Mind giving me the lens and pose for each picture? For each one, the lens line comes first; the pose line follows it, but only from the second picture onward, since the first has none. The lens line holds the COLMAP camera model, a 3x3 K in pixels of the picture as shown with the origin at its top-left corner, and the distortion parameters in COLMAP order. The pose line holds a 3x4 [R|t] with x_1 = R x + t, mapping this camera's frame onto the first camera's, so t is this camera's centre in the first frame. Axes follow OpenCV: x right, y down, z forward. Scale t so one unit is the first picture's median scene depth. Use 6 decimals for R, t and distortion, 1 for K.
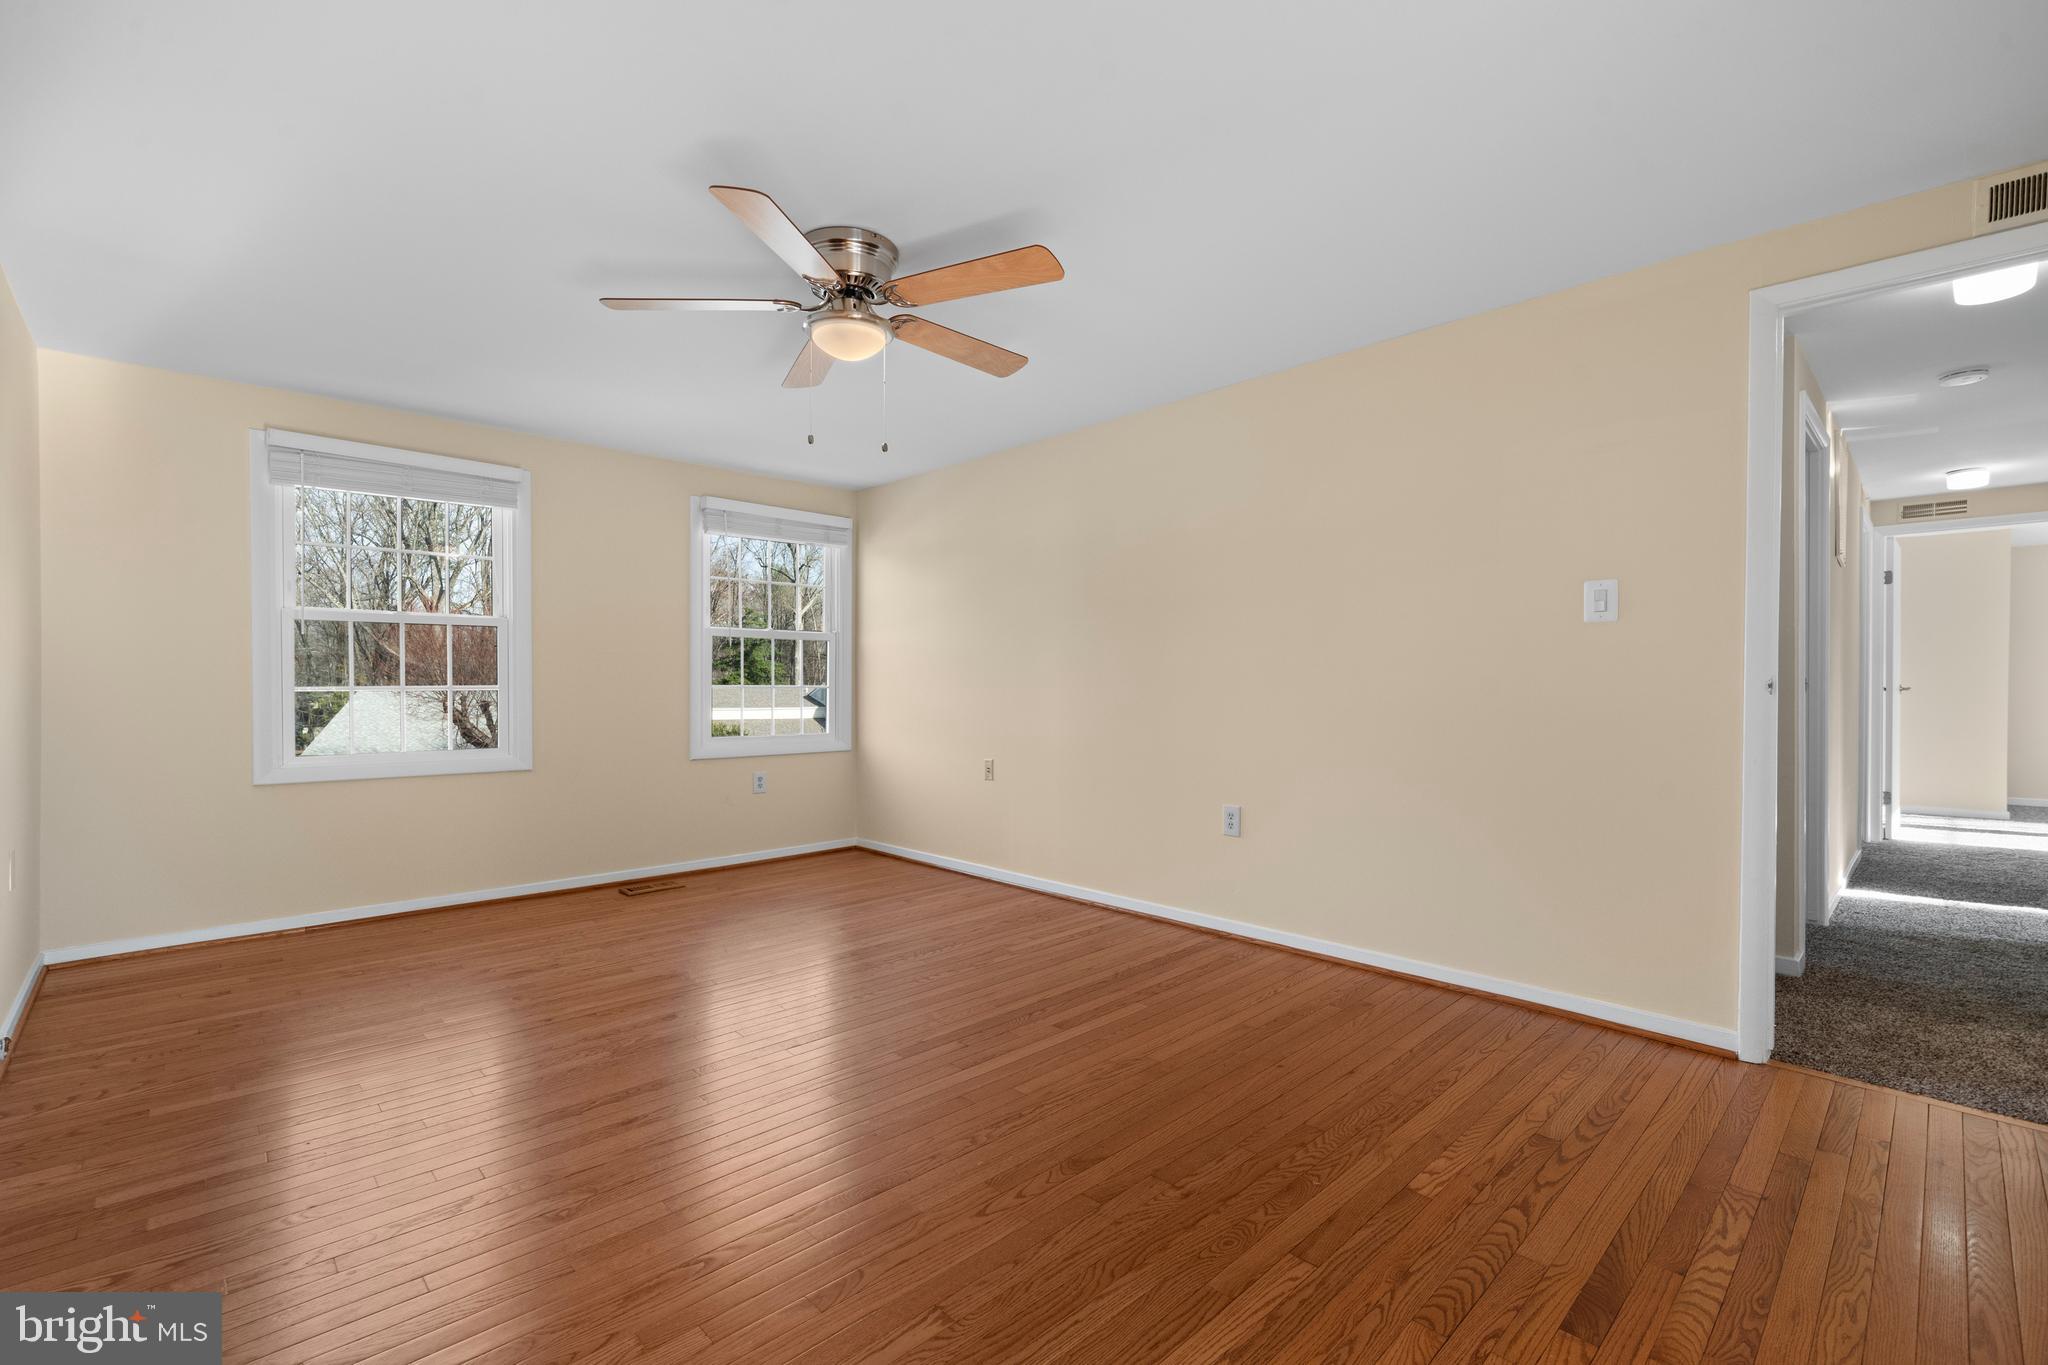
lens RADIAL K [[906.0, 0, 1019.6], [0, 906.0, 682.7], [0, 0, 1]] dist [0.000678, -0.000252]
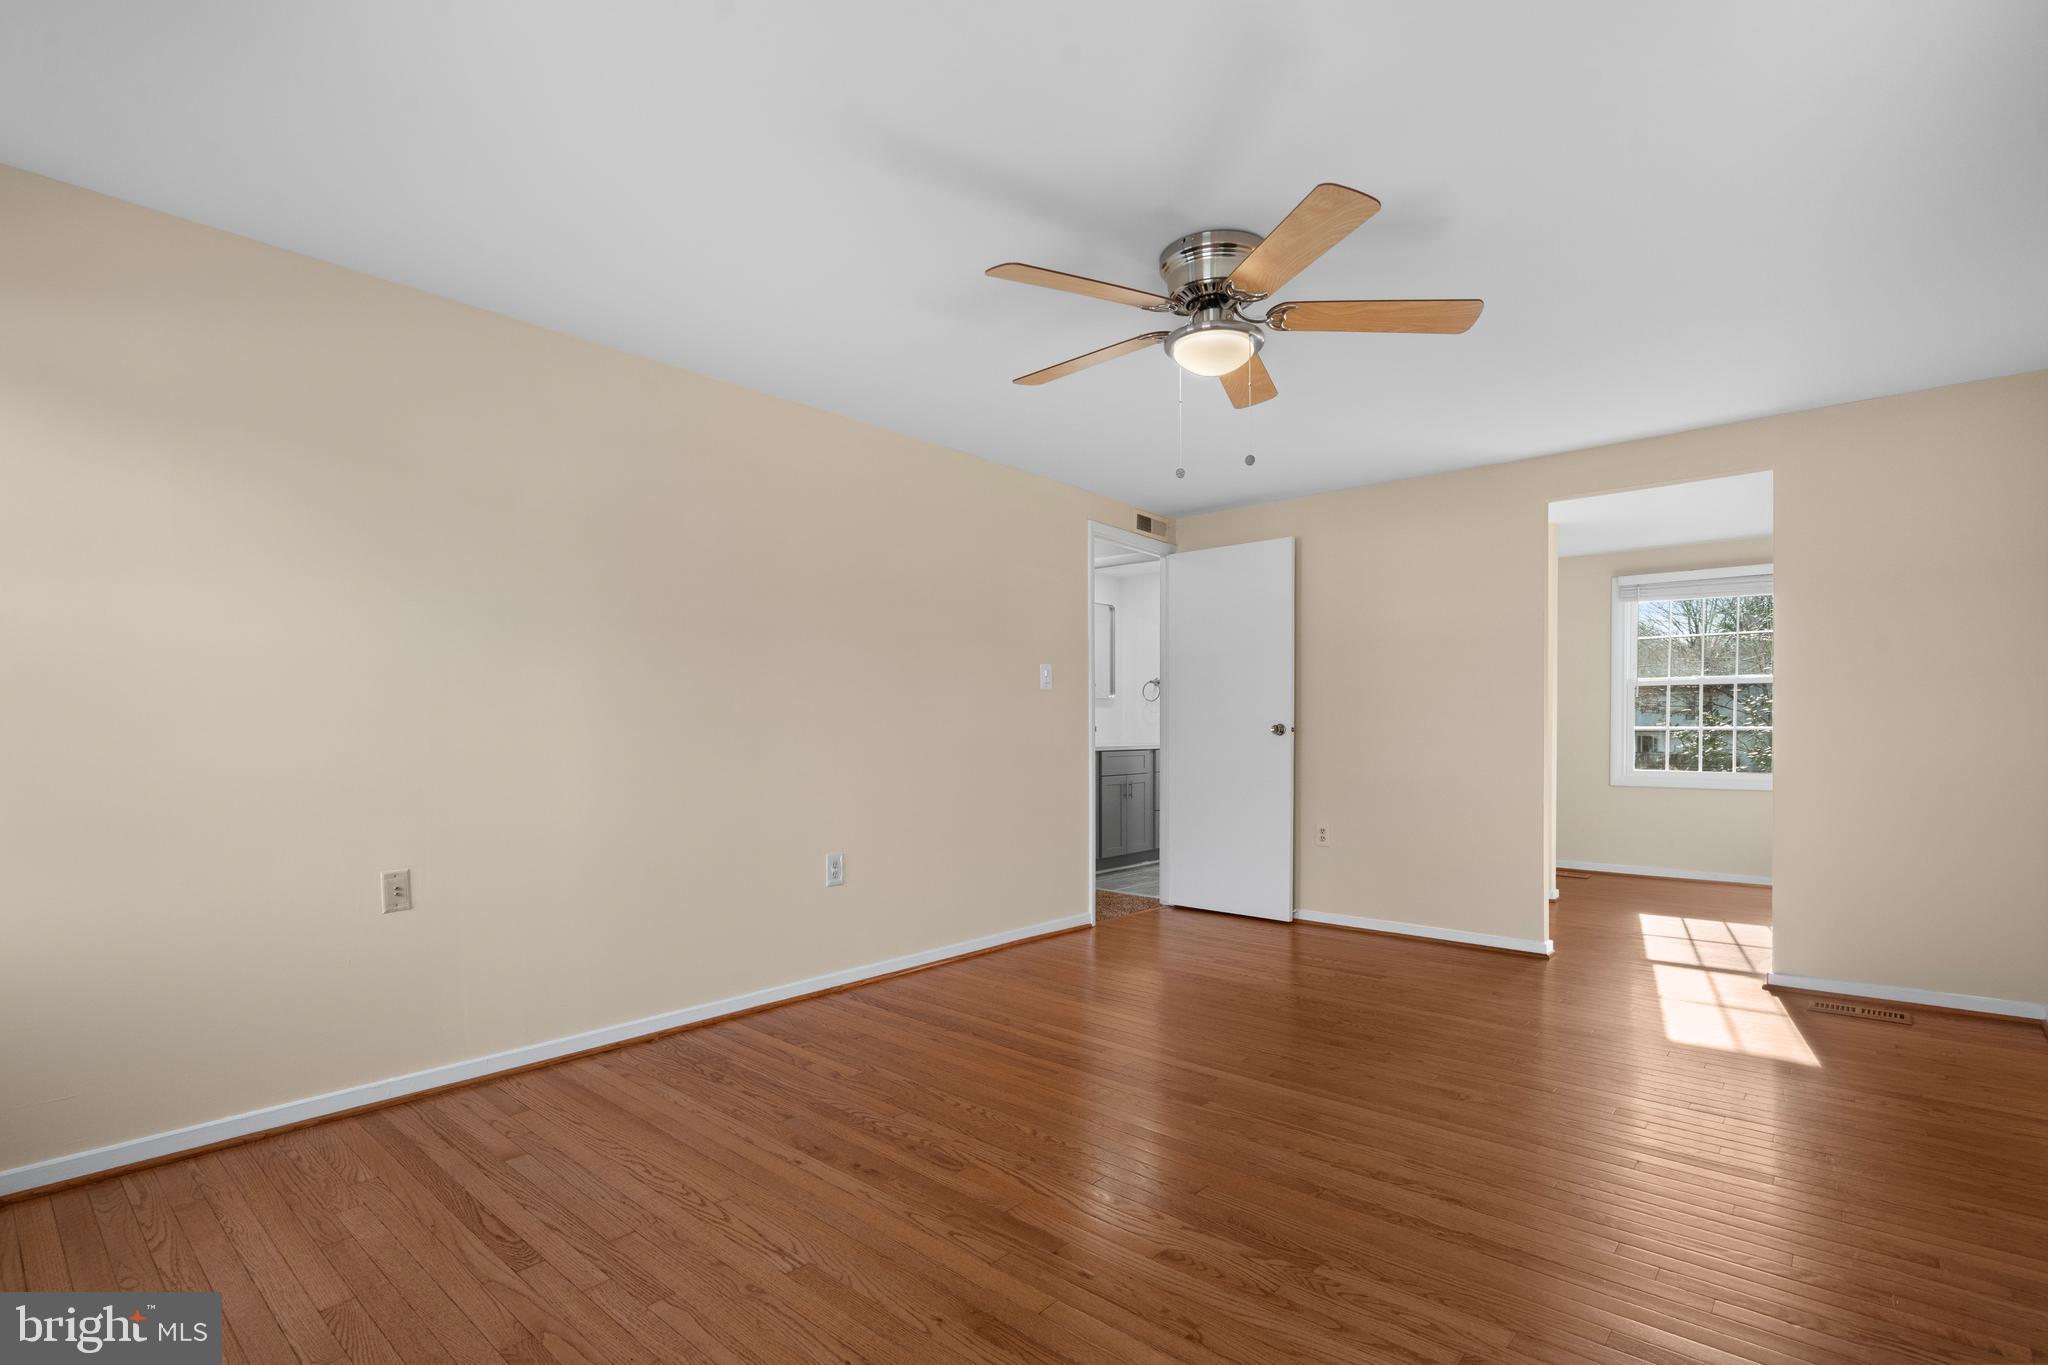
lens RADIAL K [[948.8, 0, 1021.4], [0, 948.8, 732.1], [0, 0, 1]] dist [-0.021446, -0.000018]
pose [[-0.082256, -0.002469, 0.996608, -0.889805], [0.000315, 0.999997, 0.002503, 0.003962], [-0.996611, 0.000519, -0.082255, 1.003866]]
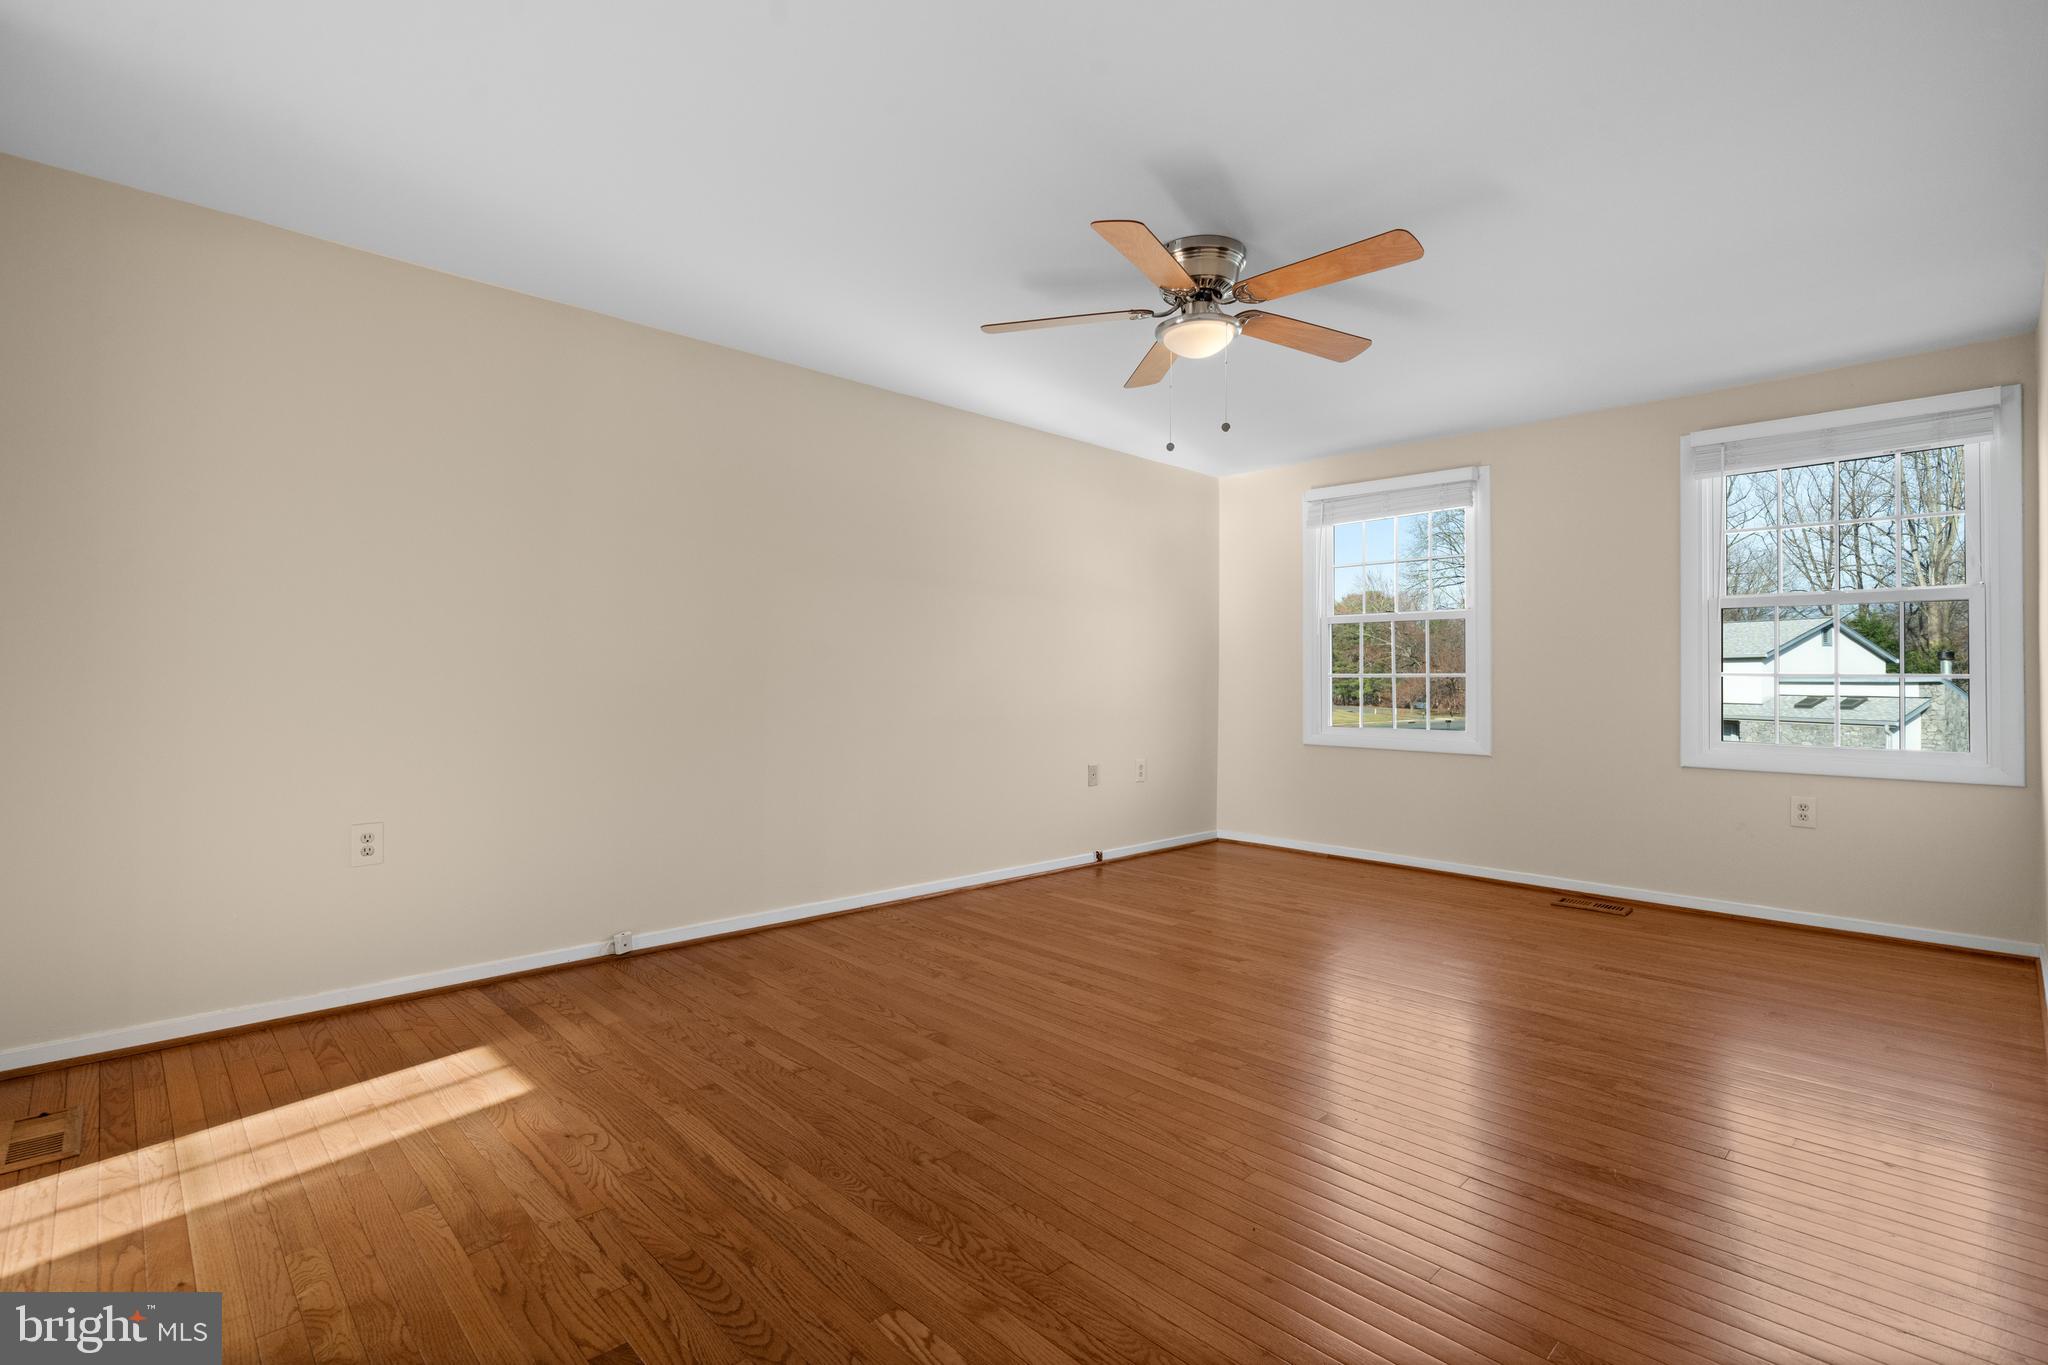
lens RADIAL K [[951.8, 0, 1026.8], [0, 951.8, 674.5], [0, 0, 1]] dist [0.009946, 0.000255]
pose [[0.000319, -0.001862, -0.999998, 0.718109], [-0.001083, 0.999998, -0.001862, 0.009141], [0.999999, 0.001083, 0.000317, 0.637820]]
